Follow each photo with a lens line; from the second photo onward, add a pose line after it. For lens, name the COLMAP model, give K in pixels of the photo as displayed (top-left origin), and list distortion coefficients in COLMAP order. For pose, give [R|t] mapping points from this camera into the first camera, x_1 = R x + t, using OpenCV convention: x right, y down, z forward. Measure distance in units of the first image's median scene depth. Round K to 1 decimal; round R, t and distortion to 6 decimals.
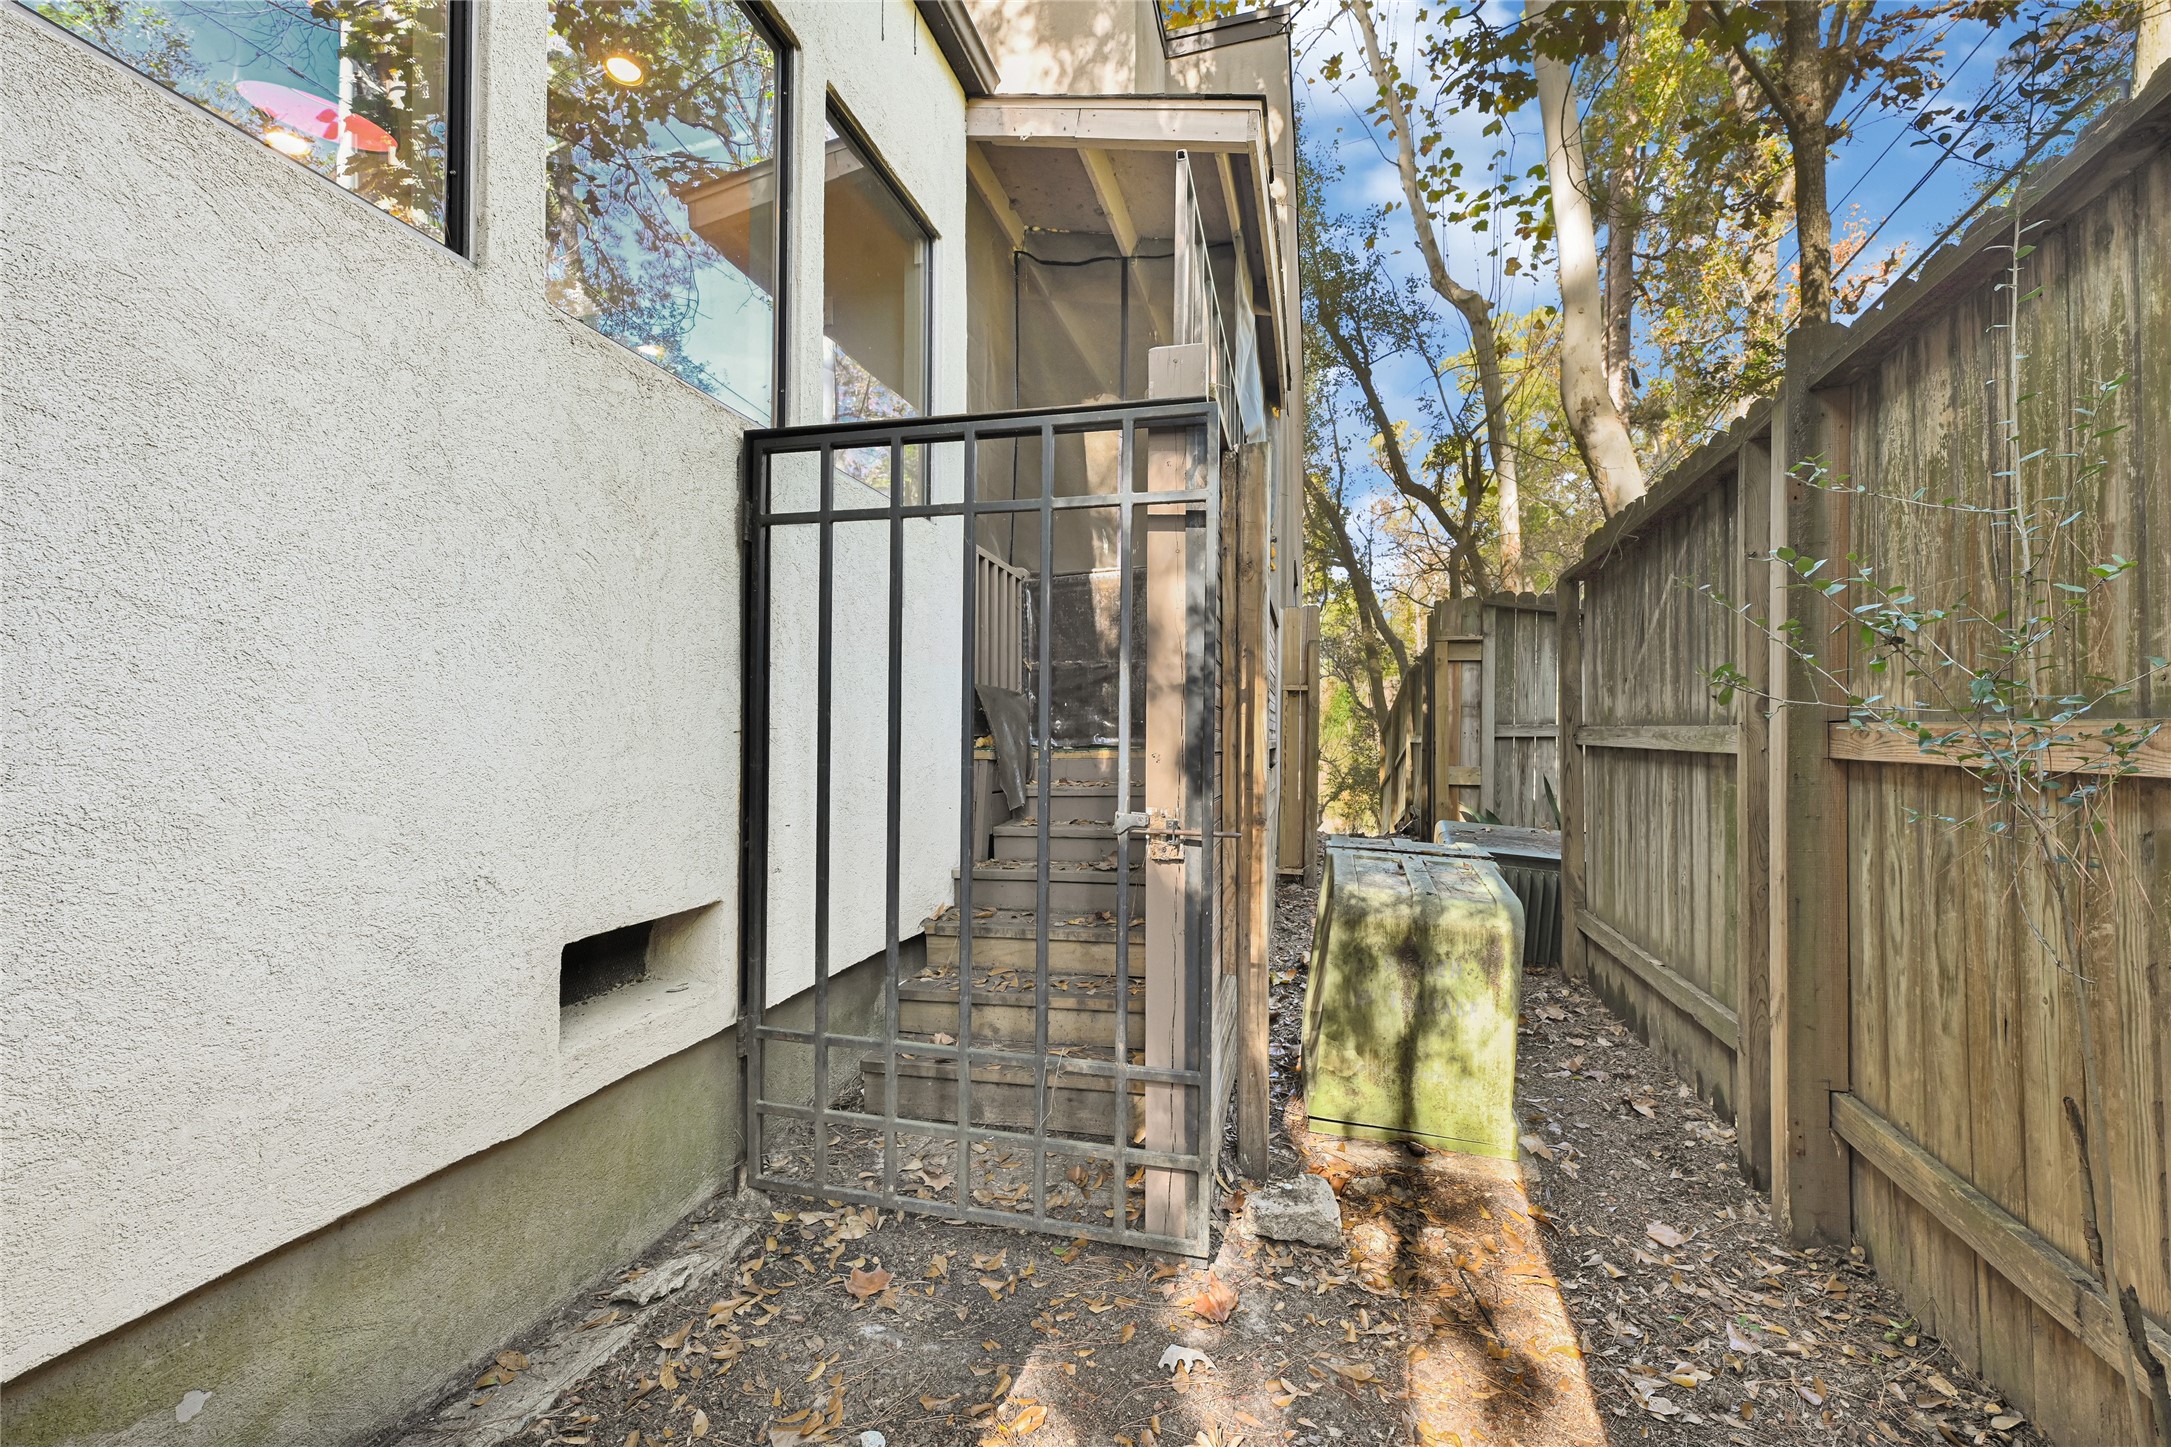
lens RADIAL K [[899.1, 0, 1087.5], [0, 899.1, 721.9], [0, 0, 1]] dist [0.000035, 0.000002]
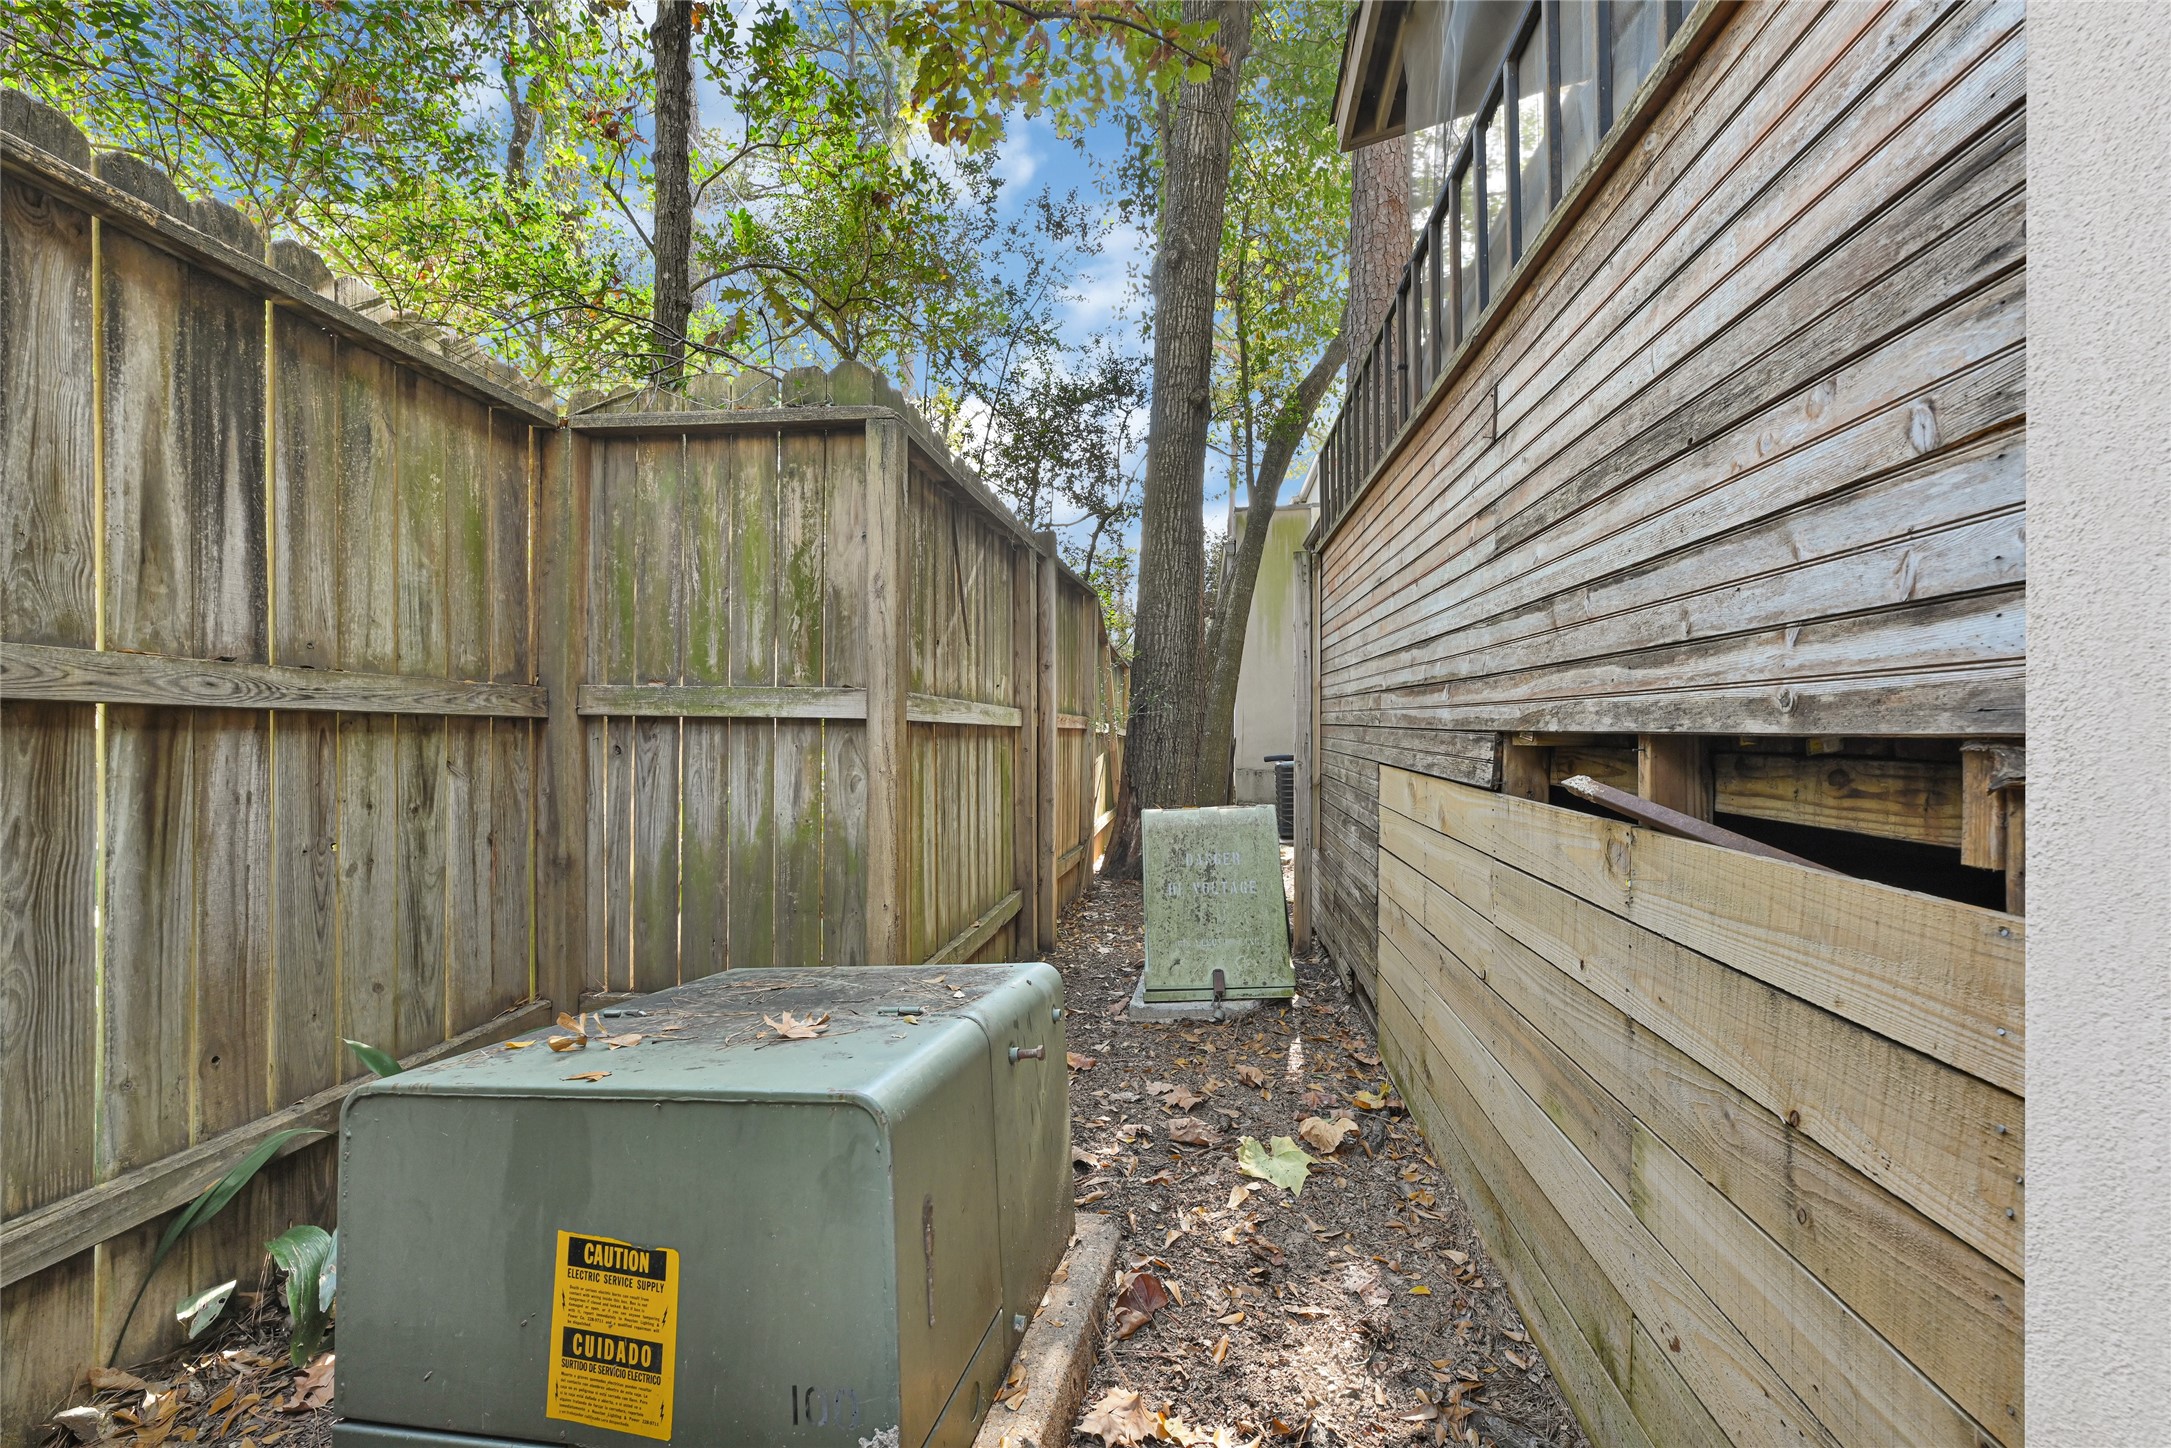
lens RADIAL K [[899.1, 0, 1085.5], [0, 899.1, 725.2], [0, 0, 1]] dist [0.000035, 0.000002]
pose [[-0.991811, -0.003168, -0.127676, 0.610100], [-0.000679, 0.999809, -0.019537, 0.049240], [0.127714, -0.019290, -0.991623, 1.967307]]
